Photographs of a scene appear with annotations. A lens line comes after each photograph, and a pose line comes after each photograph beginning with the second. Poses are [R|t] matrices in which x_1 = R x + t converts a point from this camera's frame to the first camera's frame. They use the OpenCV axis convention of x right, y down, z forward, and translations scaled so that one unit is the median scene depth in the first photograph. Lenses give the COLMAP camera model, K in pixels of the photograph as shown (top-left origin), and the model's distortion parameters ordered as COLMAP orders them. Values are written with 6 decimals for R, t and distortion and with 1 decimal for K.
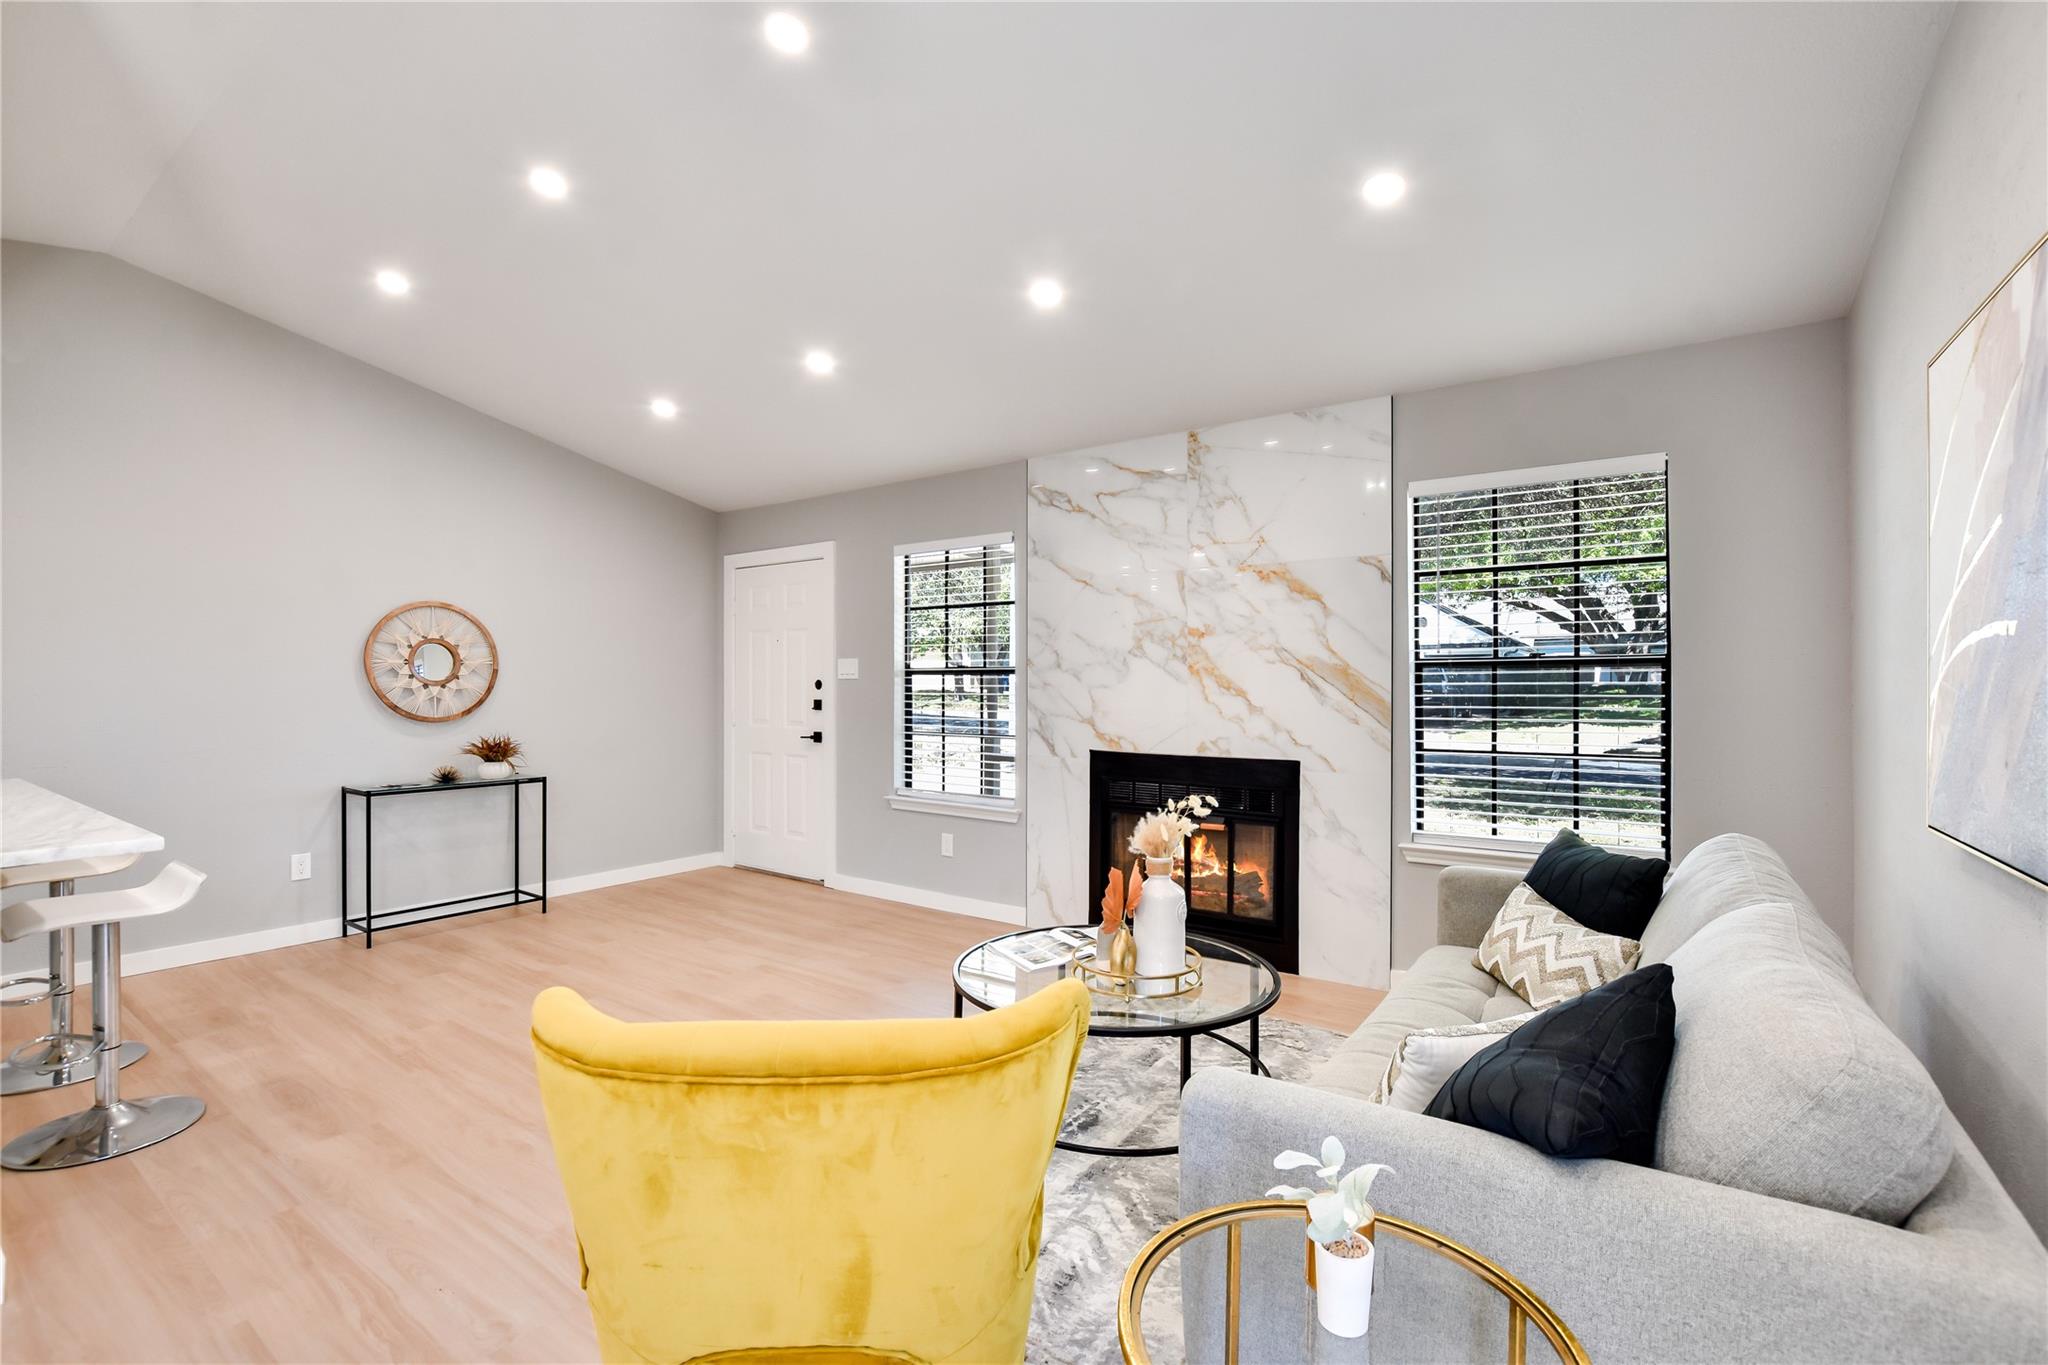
lens RADIAL K [[911.6, 0, 1040.0], [0, 911.6, 688.1], [0, 0, 1]] dist [-0.017899, 0.001980]
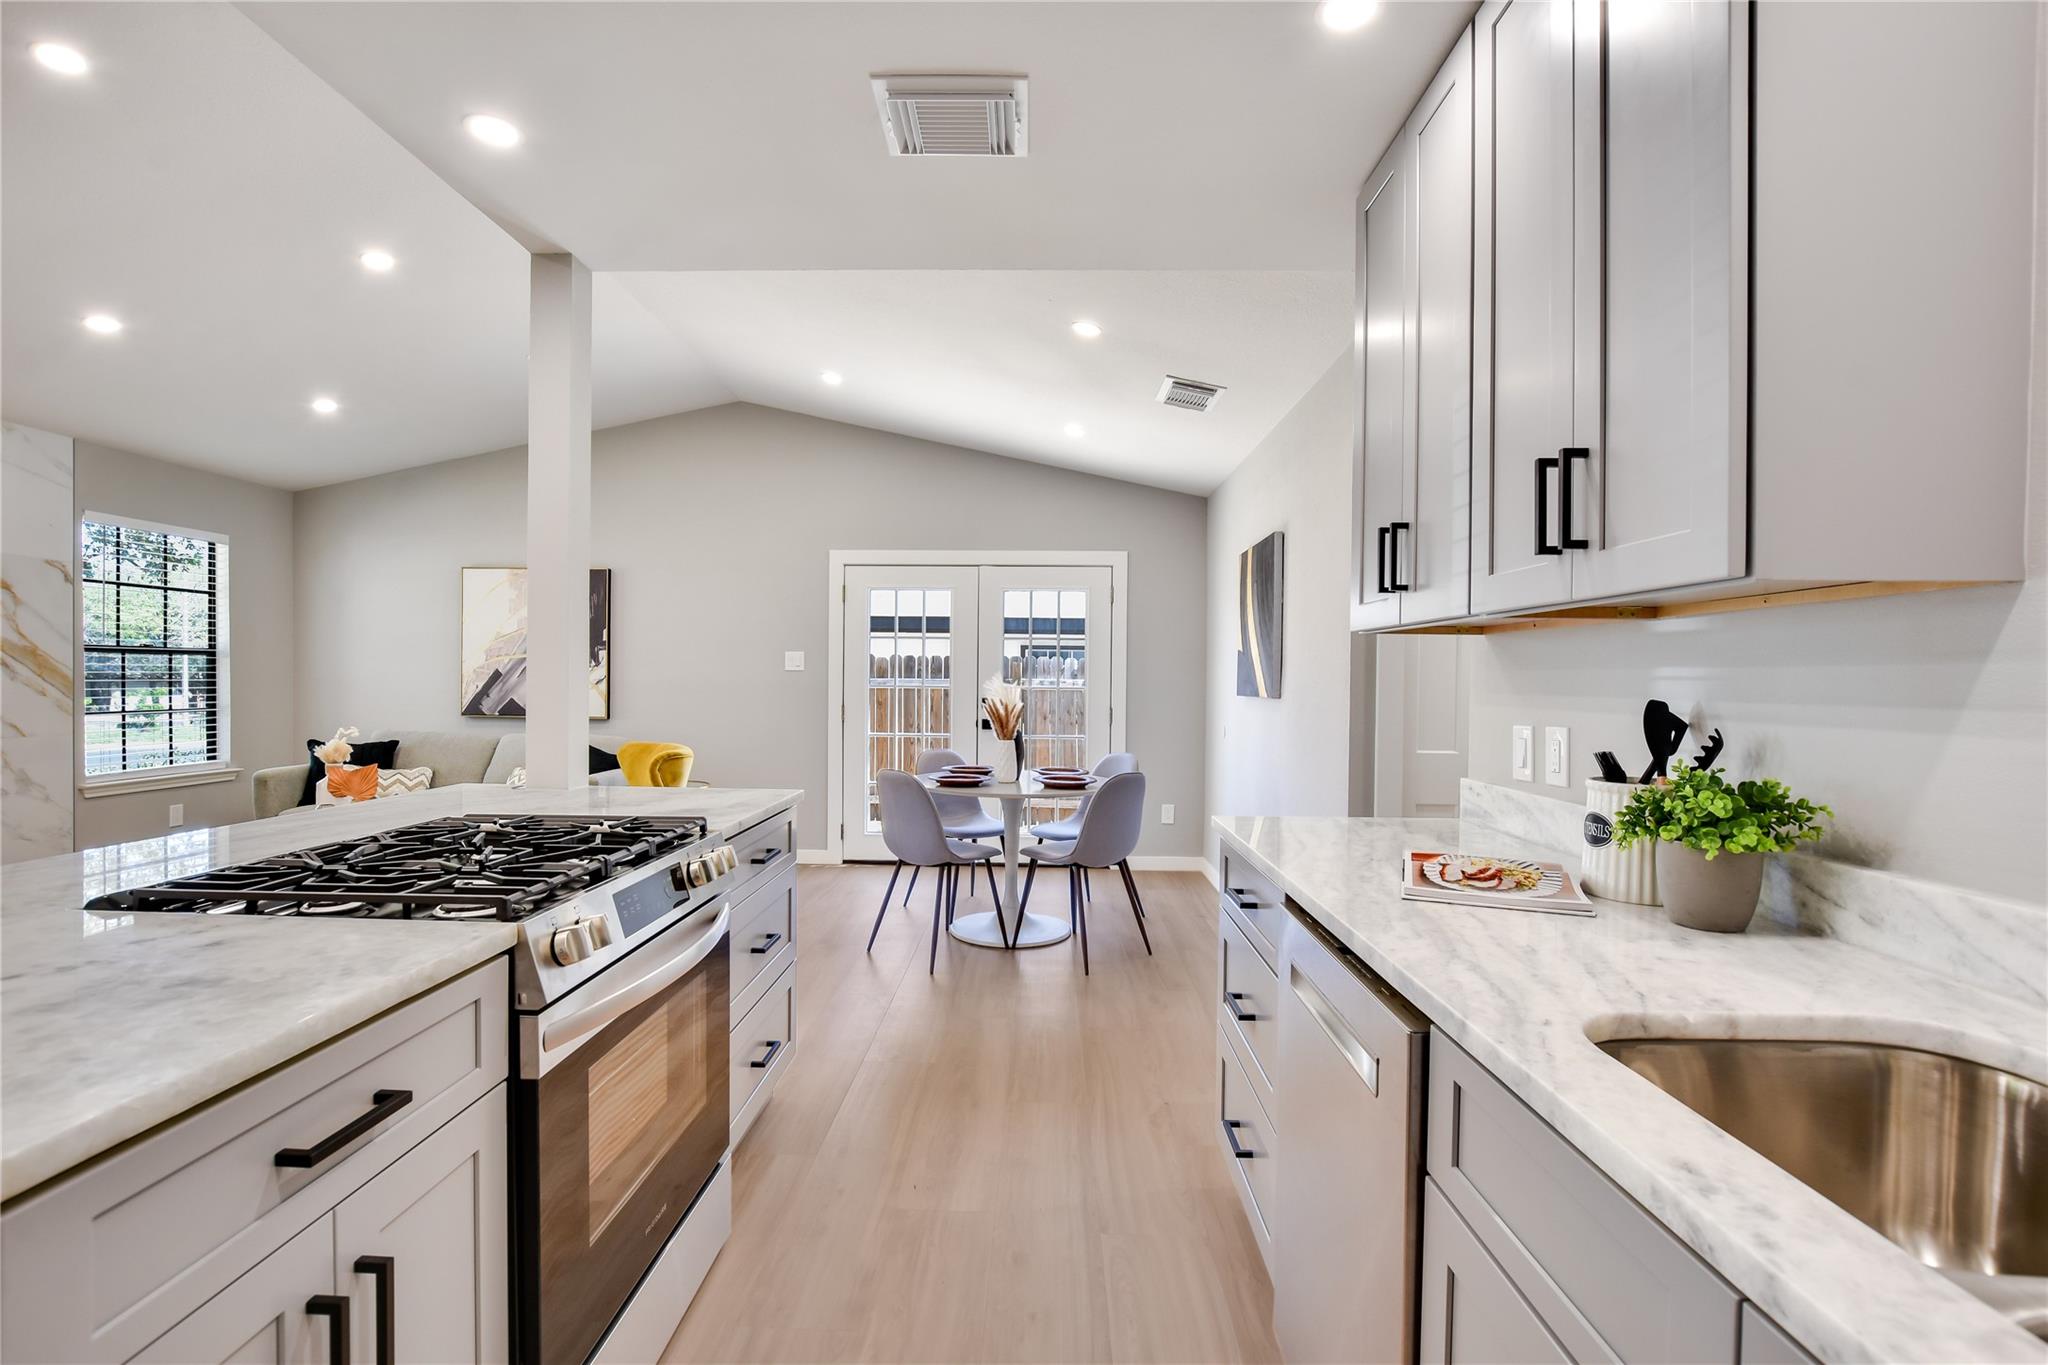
lens RADIAL K [[911.6, 0, 1020.5], [0, 911.6, 688.8], [0, 0, 1]] dist [-0.017899, 0.001980]
pose [[-0.543285, -0.016556, 0.839385, -1.245148], [-0.009346, 0.999863, 0.013672, 0.001066], [-0.839496, -0.000417, -0.543365, 0.495920]]
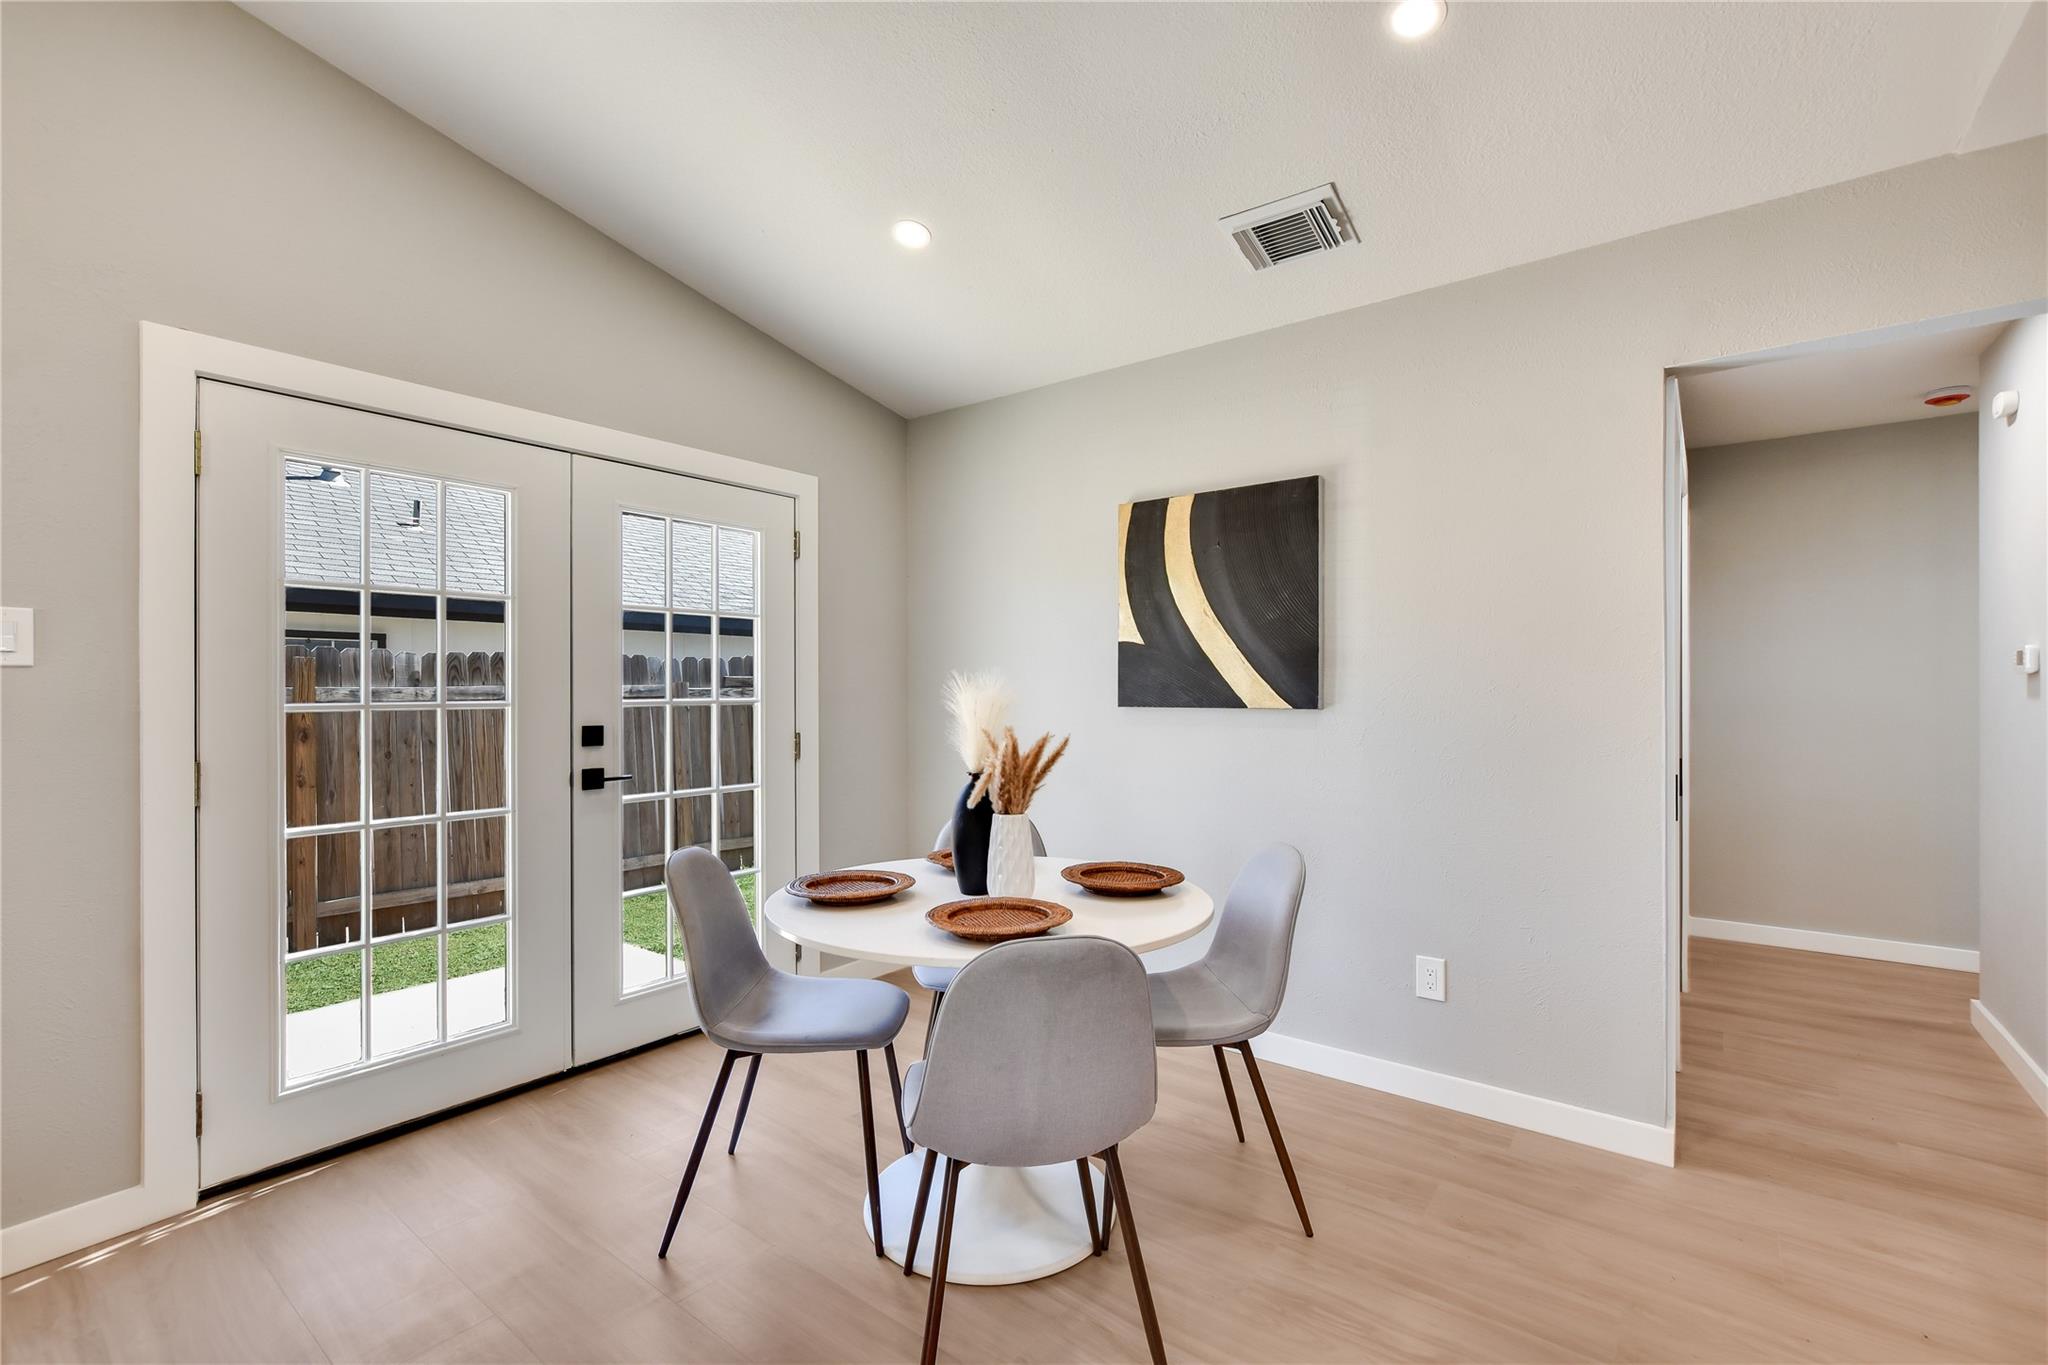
lens RADIAL K [[911.6, 0, 1033.9], [0, 911.6, 687.4], [0, 0, 1]] dist [-0.017899, 0.001980]
pose [[-0.998974, -0.002359, 0.045227, -0.382649], [-0.002247, 0.999994, 0.002536, 0.002808], [-0.045233, 0.002432, -0.998973, 0.440022]]
